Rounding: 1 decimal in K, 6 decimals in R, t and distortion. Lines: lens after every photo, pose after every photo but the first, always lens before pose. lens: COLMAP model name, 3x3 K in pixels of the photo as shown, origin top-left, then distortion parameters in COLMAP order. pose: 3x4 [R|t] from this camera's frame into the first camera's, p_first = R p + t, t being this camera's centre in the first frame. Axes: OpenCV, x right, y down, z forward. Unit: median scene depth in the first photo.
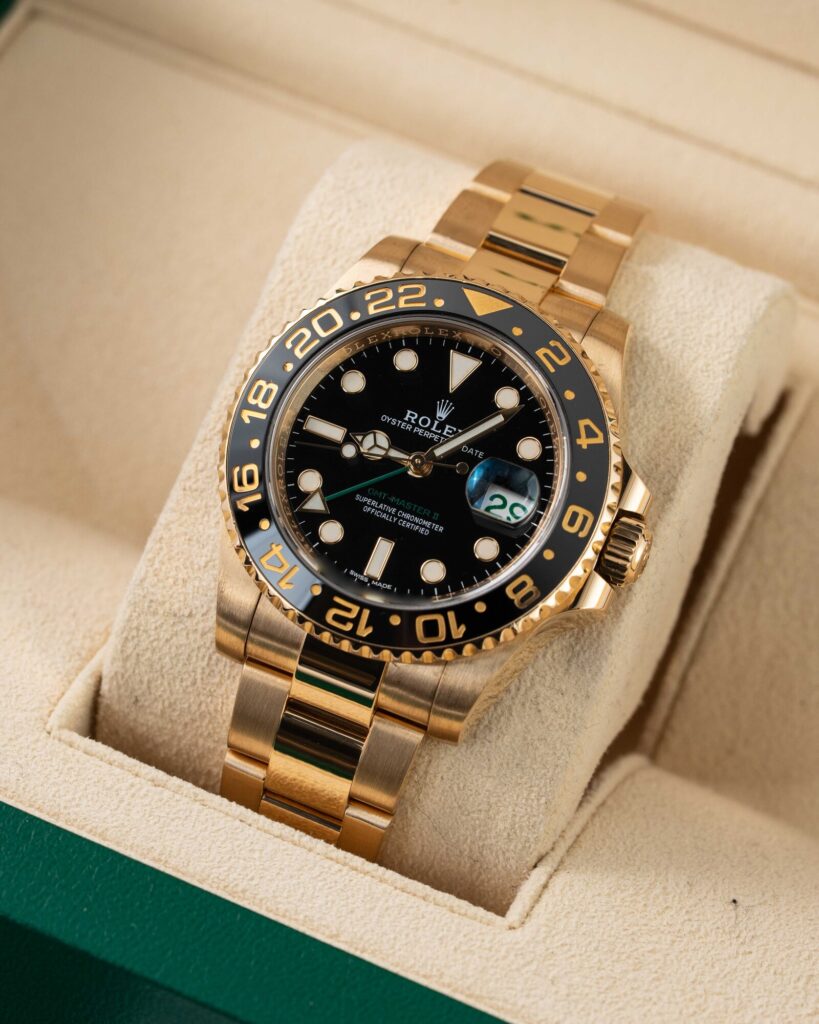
lens RADIAL K [[5048.3, 0, 406.3], [0, 5048.3, 506.6], [0, 0, 1]] dist [-0.072557, 0.000000]
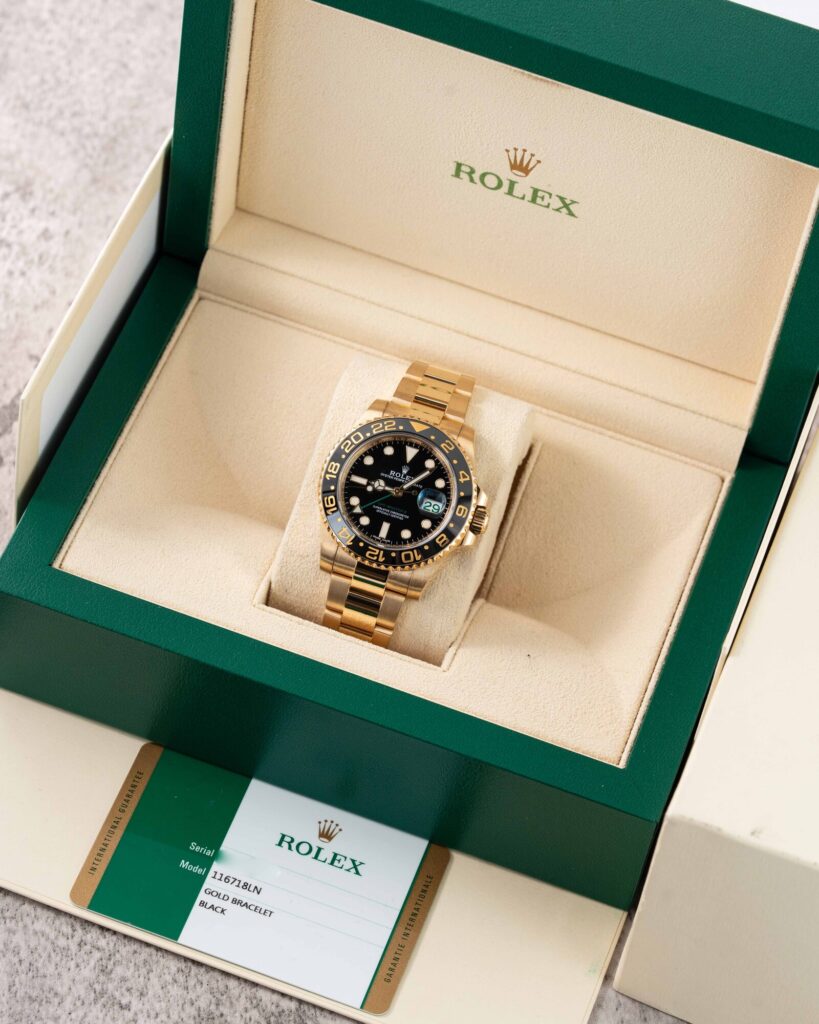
lens RADIAL K [[5048.3, 0, 410.4], [0, 5048.3, 514.1], [0, 0, 1]] dist [-0.072557, 0.000000]
pose [[0.993622, -0.059416, 0.095836, -0.233588], [0.054388, 0.997045, 0.054250, -0.133910], [-0.098776, -0.048692, 0.993918, -1.517192]]
